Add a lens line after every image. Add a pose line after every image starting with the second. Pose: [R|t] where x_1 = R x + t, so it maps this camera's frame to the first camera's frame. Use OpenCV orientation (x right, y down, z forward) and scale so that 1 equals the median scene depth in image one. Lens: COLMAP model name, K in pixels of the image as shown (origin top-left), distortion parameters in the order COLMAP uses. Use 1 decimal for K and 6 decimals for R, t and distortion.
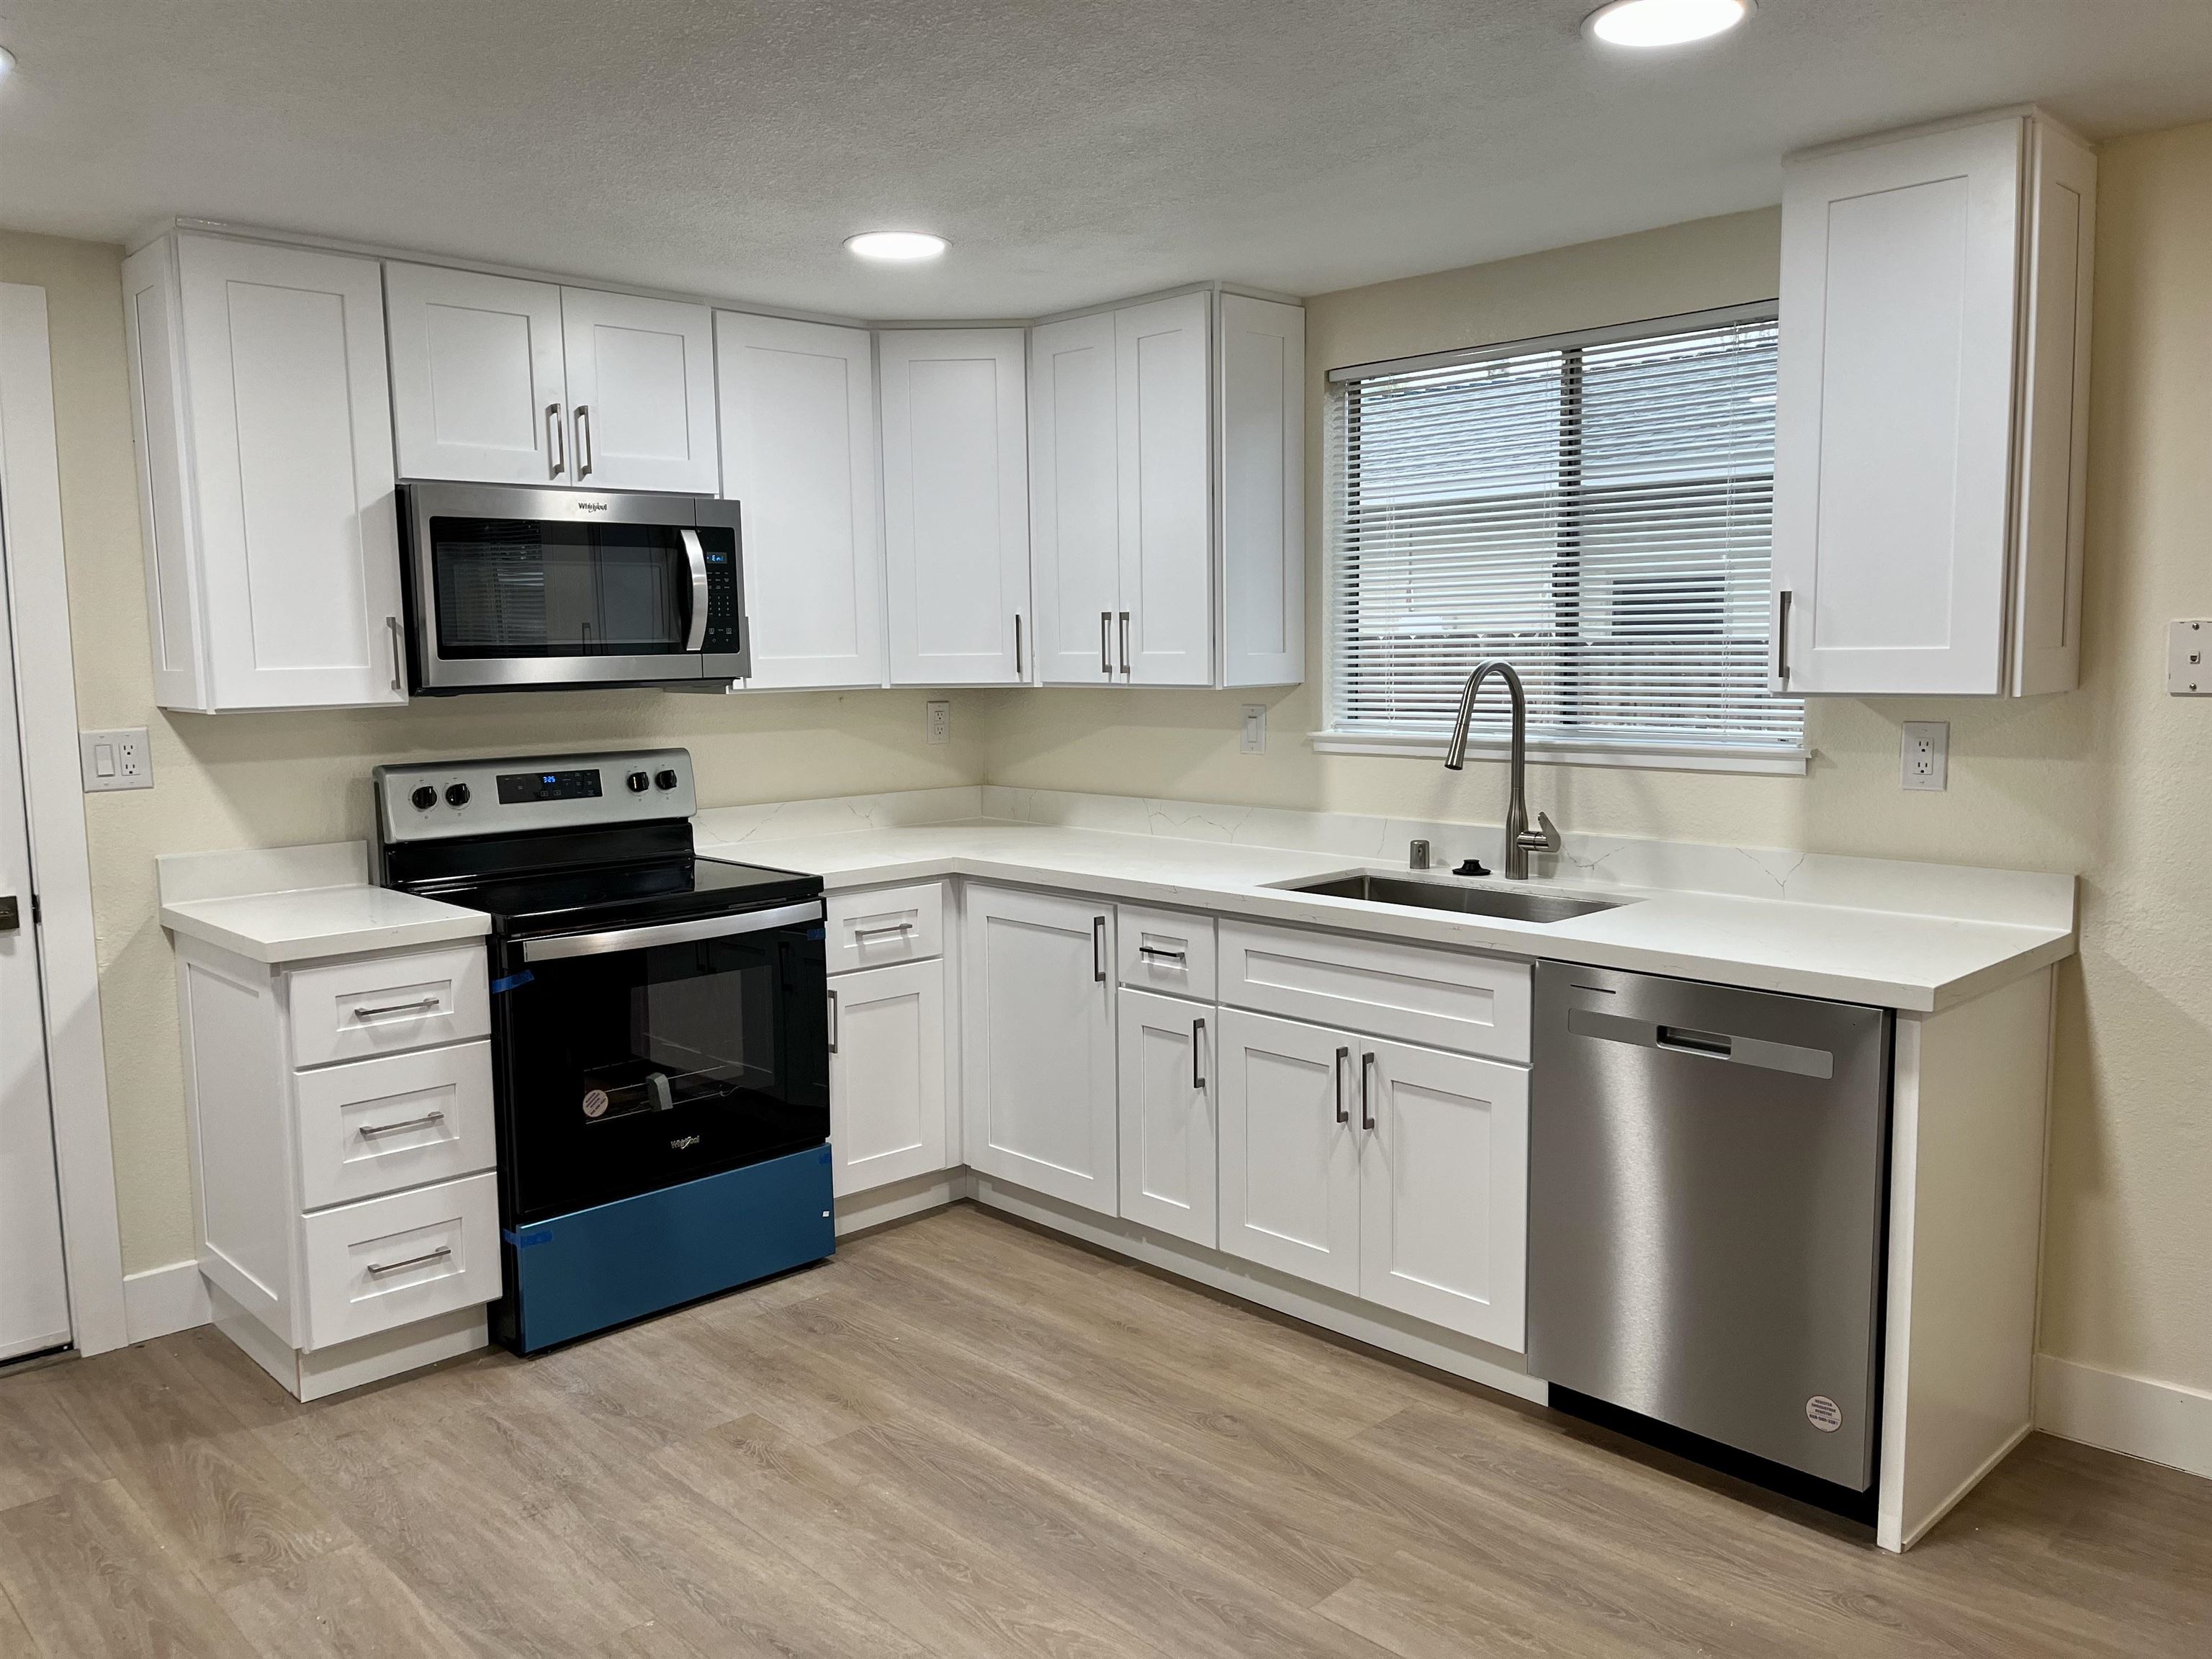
lens RADIAL K [[1659.7, 0, 1118.5], [0, 1659.7, 824.5], [0, 0, 1]] dist [0.069309, -0.102836]
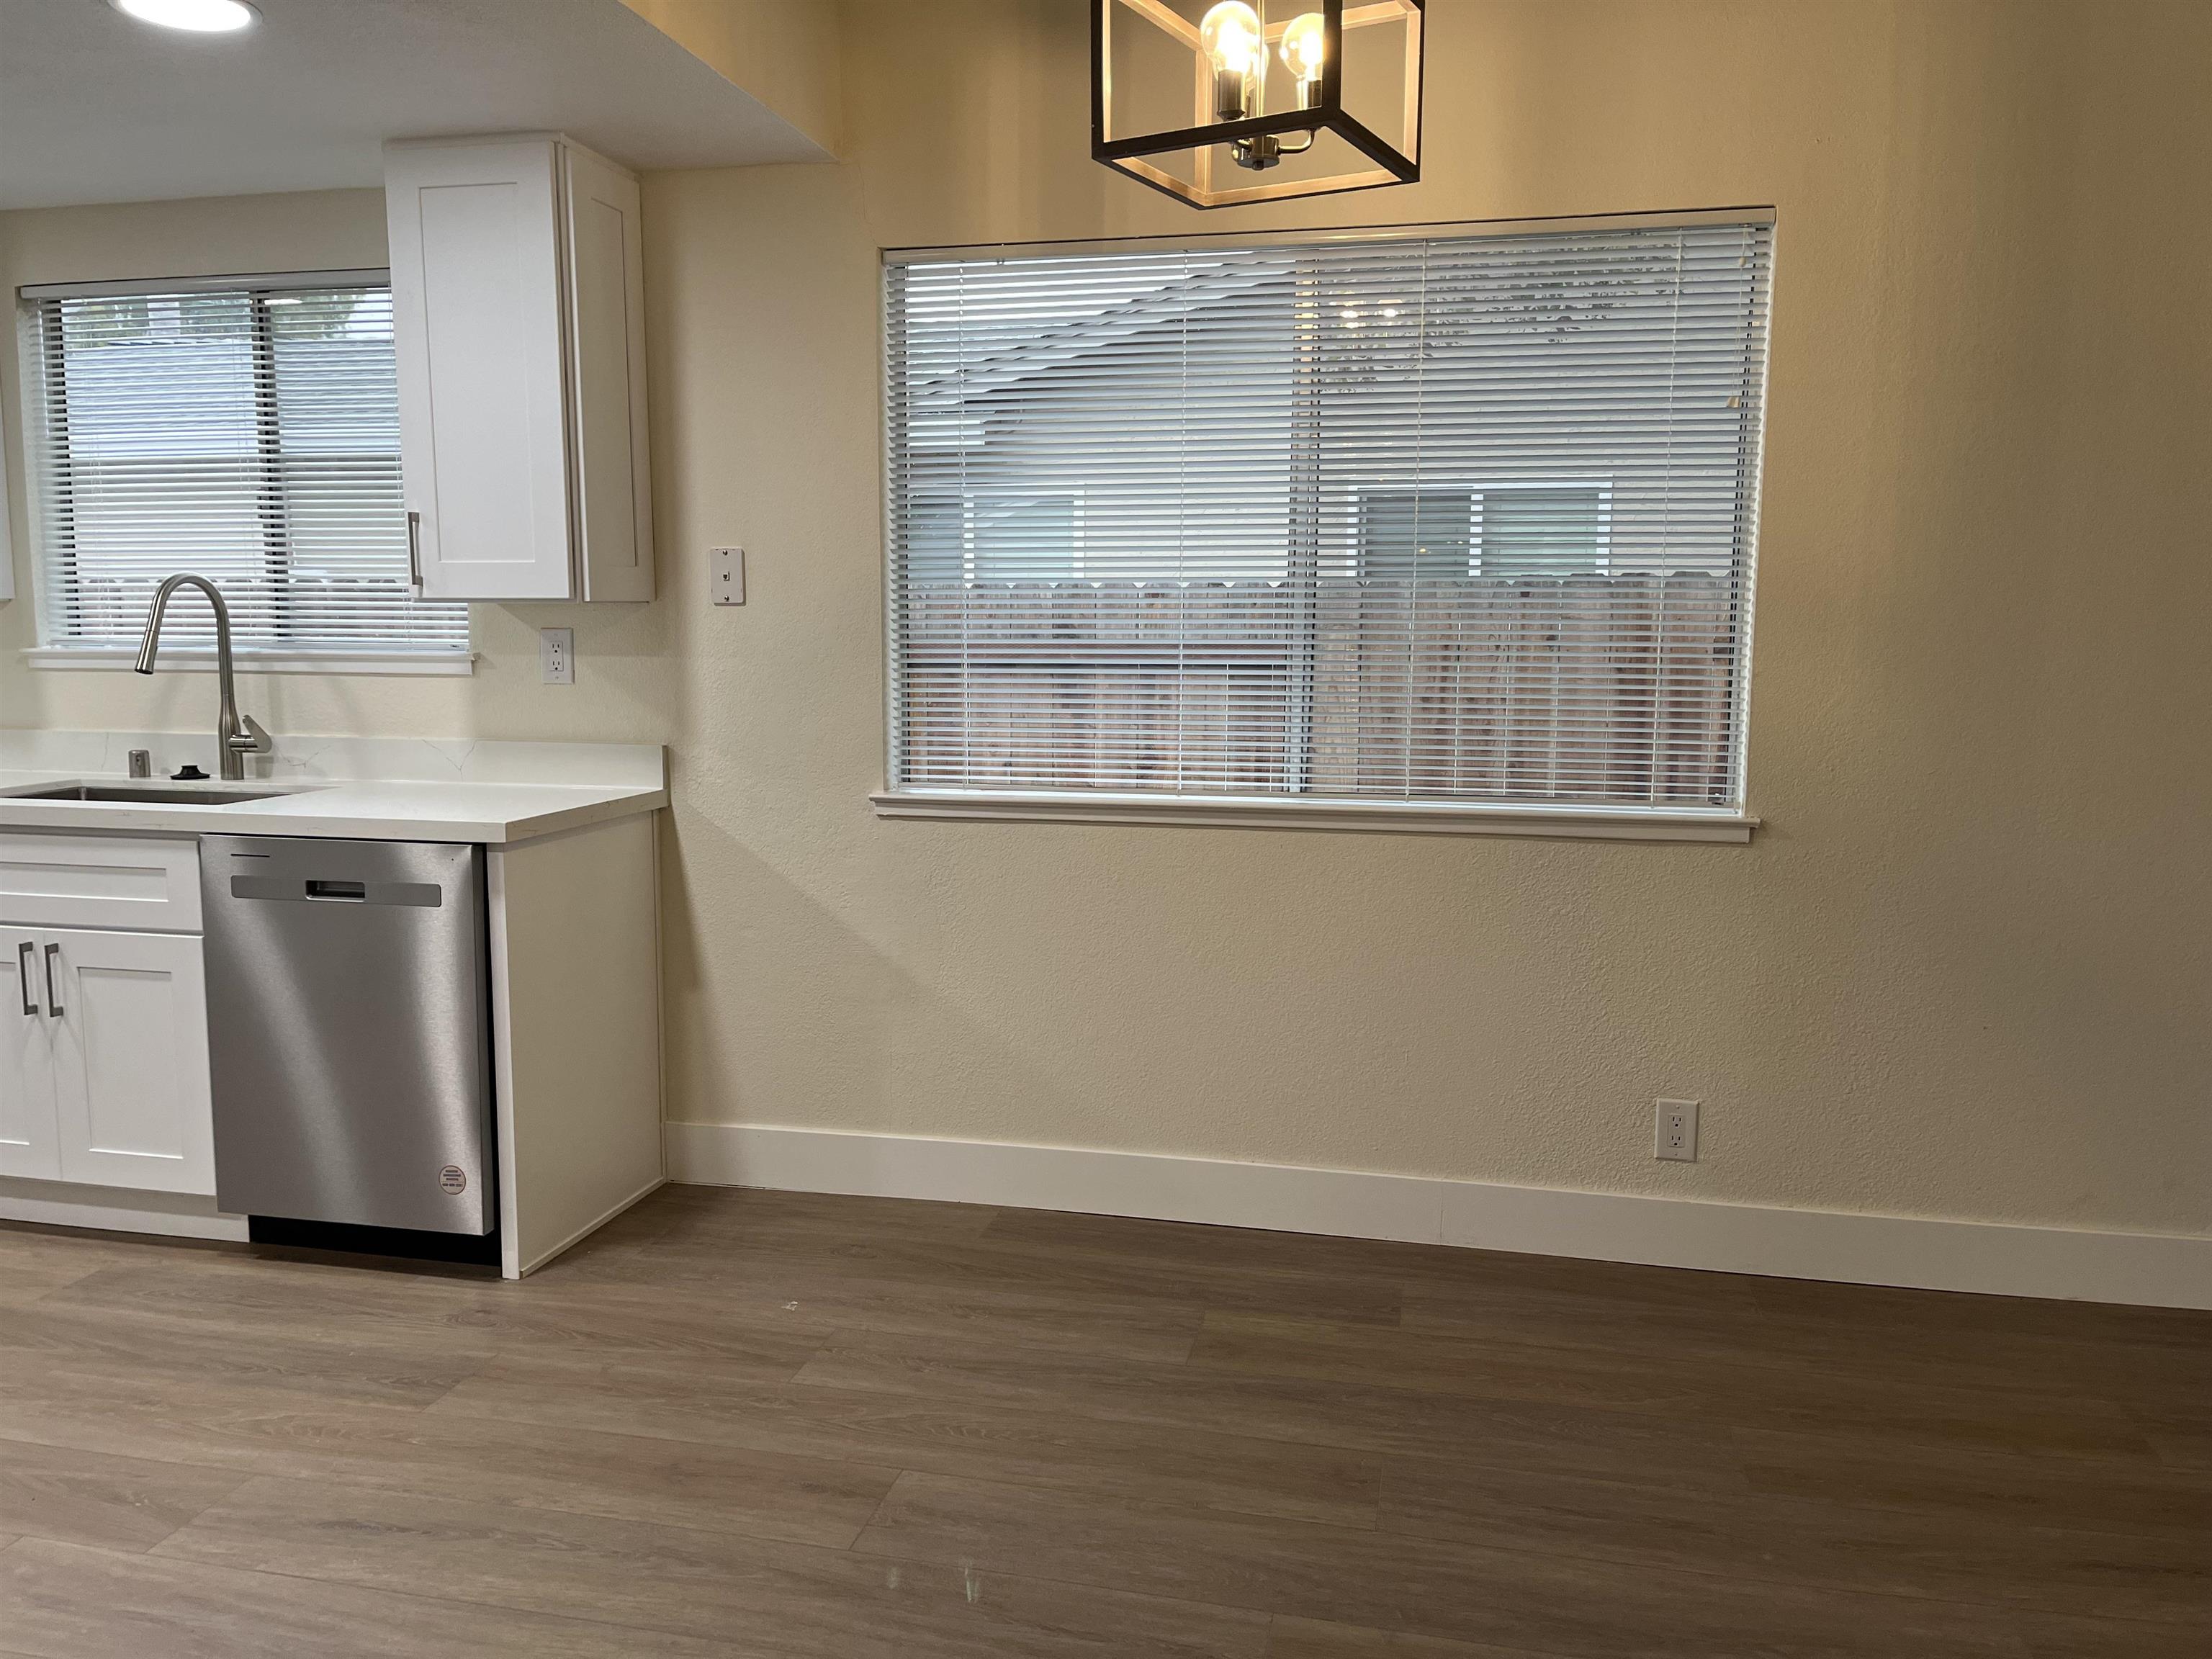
lens RADIAL K [[1659.7, 0, 1118.5], [0, 1659.7, 824.5], [0, 0, 1]] dist [0.069309, -0.102836]
pose [[0.838249, -0.048749, 0.543105, 0.151424], [0.043504, 0.998800, 0.022505, 0.072573], [-0.543550, 0.004762, 0.839363, -0.253770]]
